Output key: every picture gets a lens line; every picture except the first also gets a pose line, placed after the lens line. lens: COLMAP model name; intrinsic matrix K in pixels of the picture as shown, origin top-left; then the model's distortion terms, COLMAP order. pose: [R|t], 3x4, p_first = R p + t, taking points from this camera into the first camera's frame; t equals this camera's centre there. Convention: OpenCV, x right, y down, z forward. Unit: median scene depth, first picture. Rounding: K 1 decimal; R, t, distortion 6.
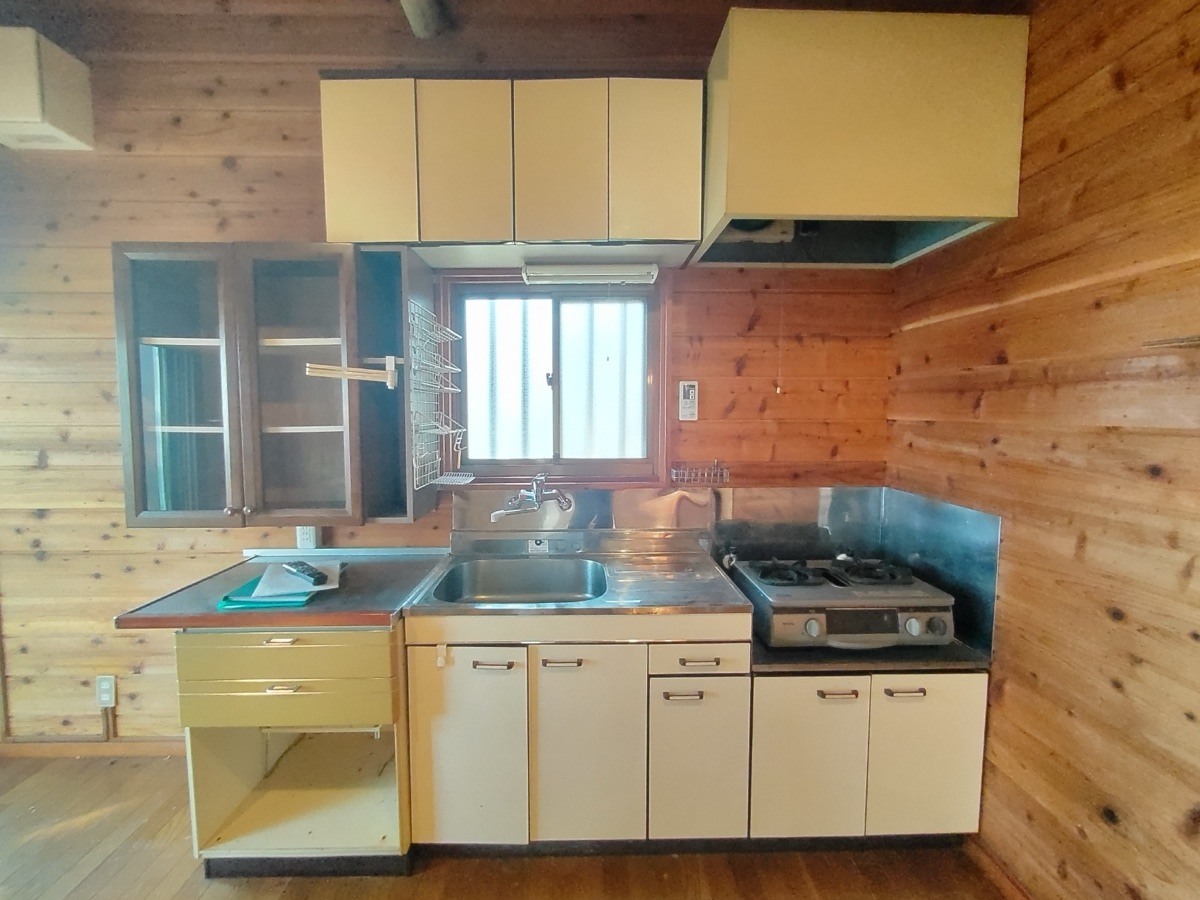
lens RADIAL K [[516.2, 0, 594.3], [0, 516.2, 442.8], [0, 0, 1]] dist [-0.001794, -0.000431]
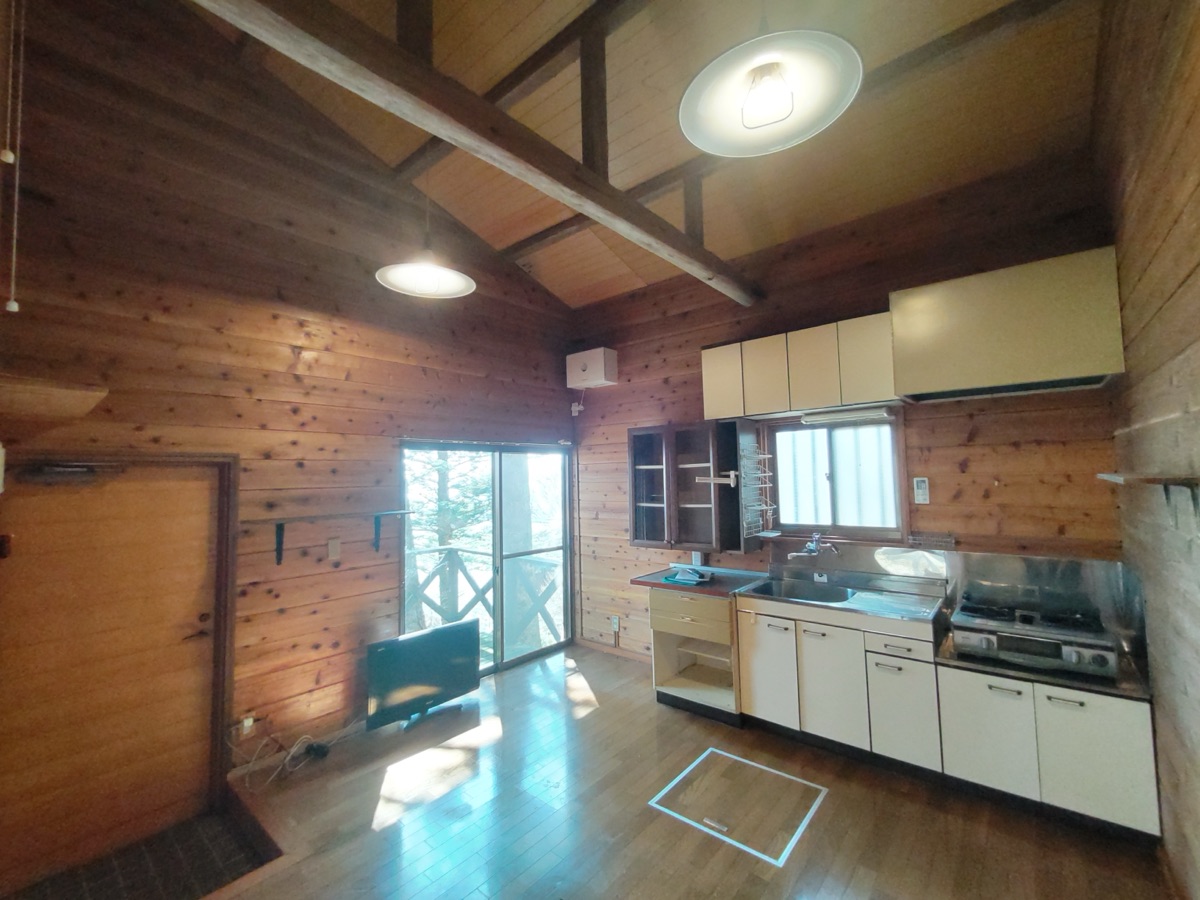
lens RADIAL K [[507.2, 0, 600.0], [0, 507.2, 450.0], [0, 0, 1]] dist [-0.002458, -0.000210]
pose [[0.758131, -0.049824, -0.650196, 0.463819], [-0.020583, 0.994752, -0.100227, -0.033402], [0.651777, 0.089369, 0.753127, -0.776291]]
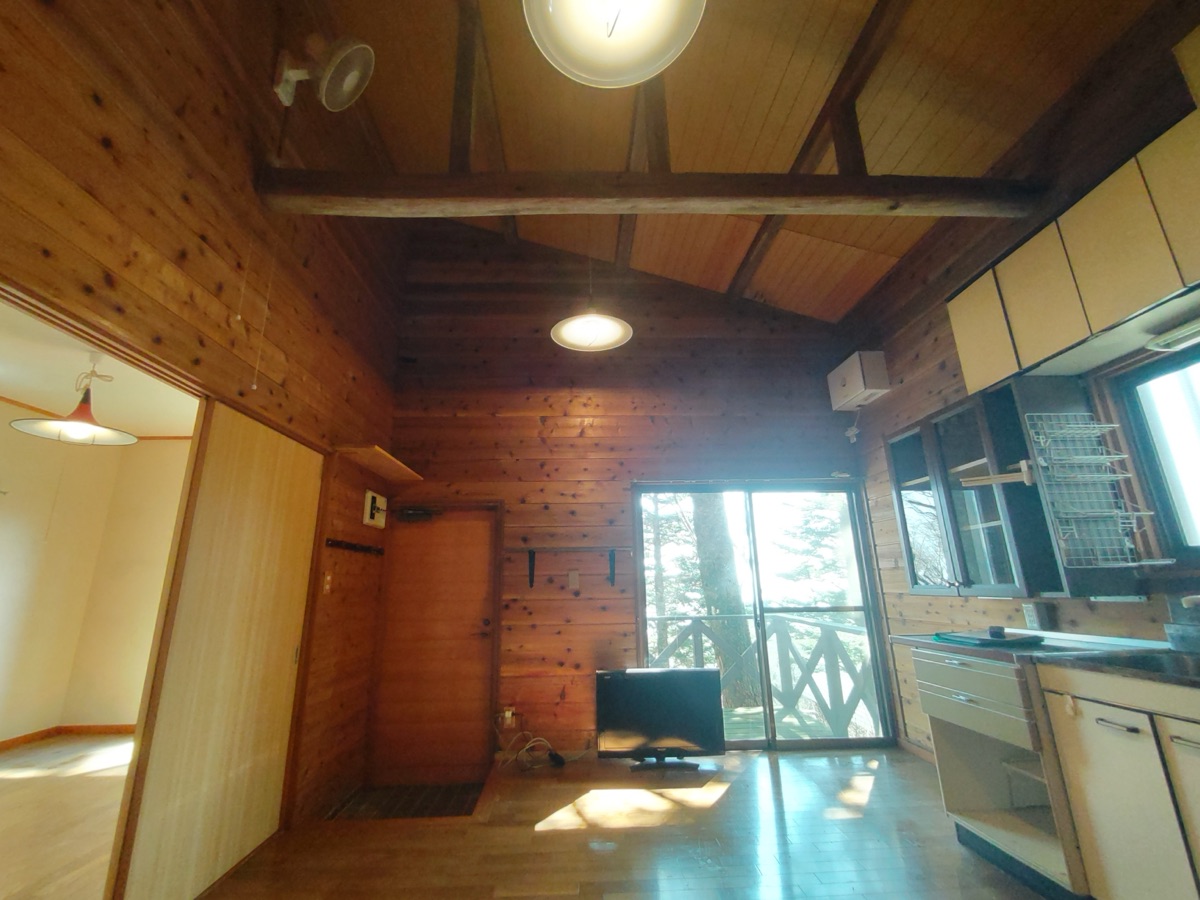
lens RADIAL K [[517.9, 0, 600.0], [0, 517.9, 450.0], [0, 0, 1]] dist [-0.039900, 0.037229]
pose [[0.032346, -0.258827, -0.965382, 0.717930], [-0.041348, 0.964714, -0.260033, 0.161686], [0.998621, 0.048327, 0.020503, -0.072051]]
